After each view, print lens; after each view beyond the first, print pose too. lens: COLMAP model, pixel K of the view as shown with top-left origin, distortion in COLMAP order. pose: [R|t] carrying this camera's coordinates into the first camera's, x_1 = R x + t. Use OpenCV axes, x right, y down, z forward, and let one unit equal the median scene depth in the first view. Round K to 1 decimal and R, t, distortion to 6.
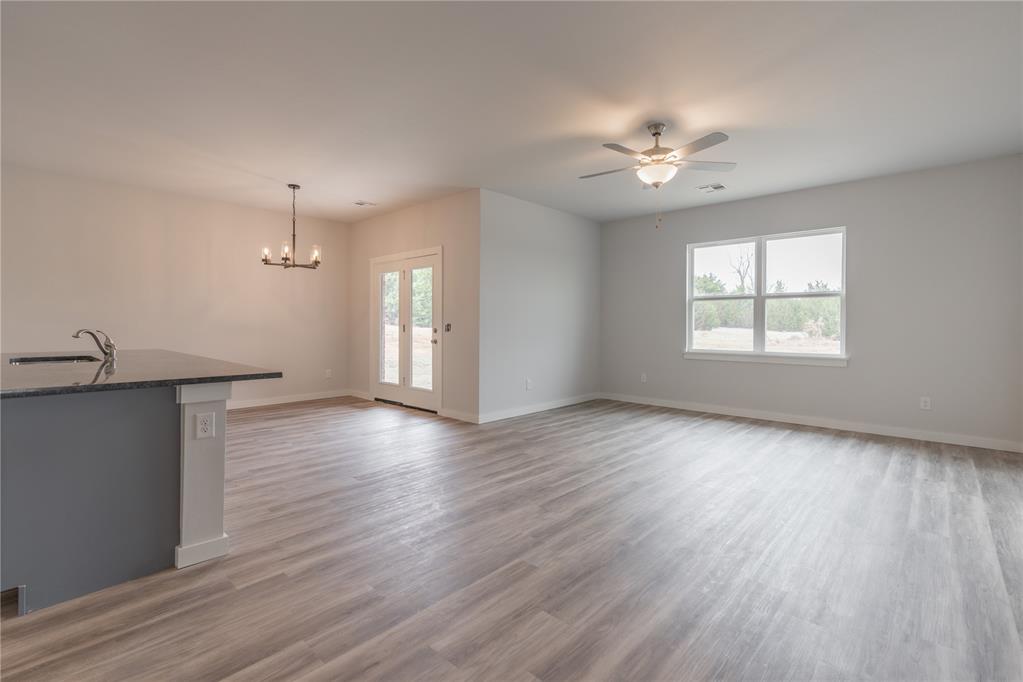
lens RADIAL K [[464.0, 0, 503.0], [0, 464.0, 322.7], [0, 0, 1]] dist [-0.002861, 0.000335]
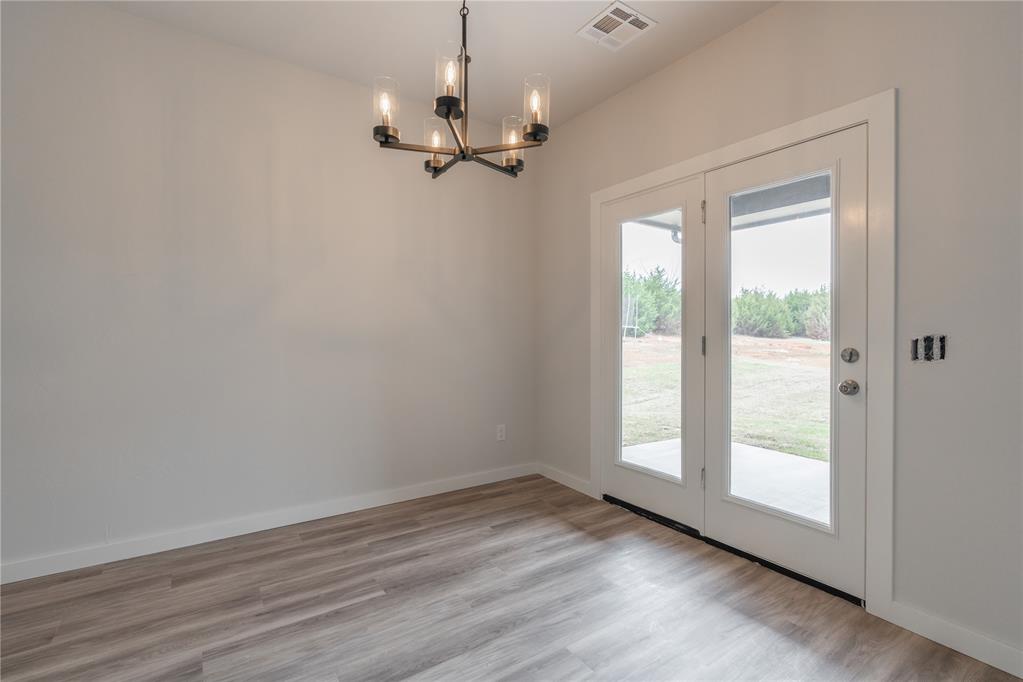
lens RADIAL K [[464.0, 0, 510.4], [0, 464.0, 341.0], [0, 0, 1]] dist [-0.002861, 0.000335]
pose [[0.978435, 0.004343, -0.206511, -0.327954], [0.000342, 0.999743, 0.022646, -0.001095], [0.206557, -0.022228, 0.978182, 0.640412]]
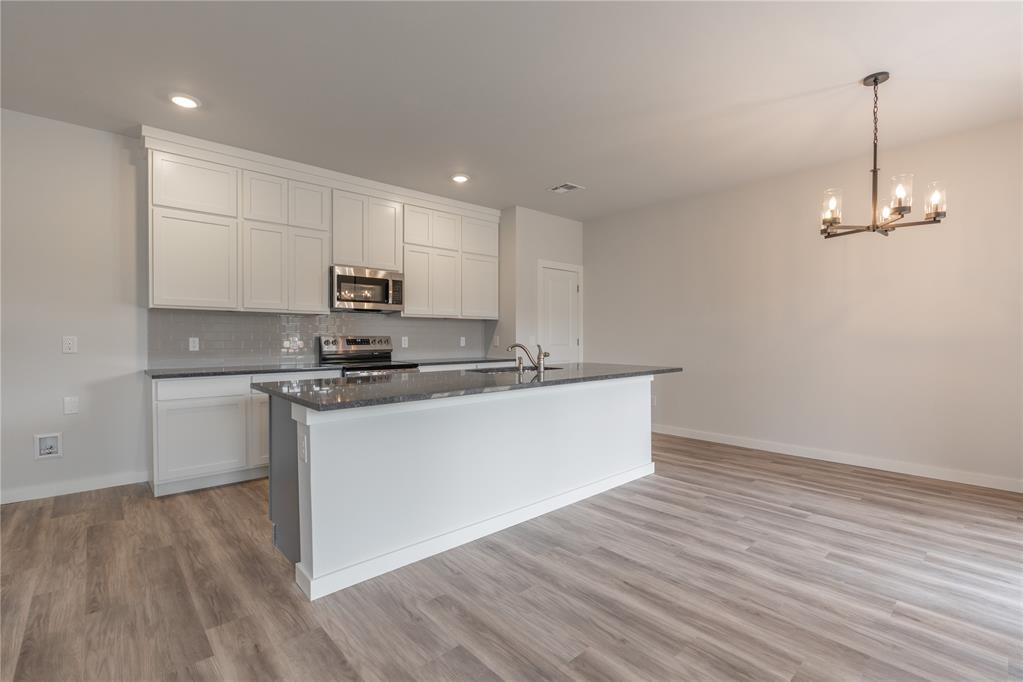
lens RADIAL K [[464.0, 0, 512.2], [0, 464.0, 339.1], [0, 0, 1]] dist [-0.002861, 0.000335]
pose [[-0.068846, 0.000123, -0.997627, 0.101644], [0.004132, 0.999991, -0.000162, 0.002309], [0.997619, -0.004133, -0.068846, 0.578697]]
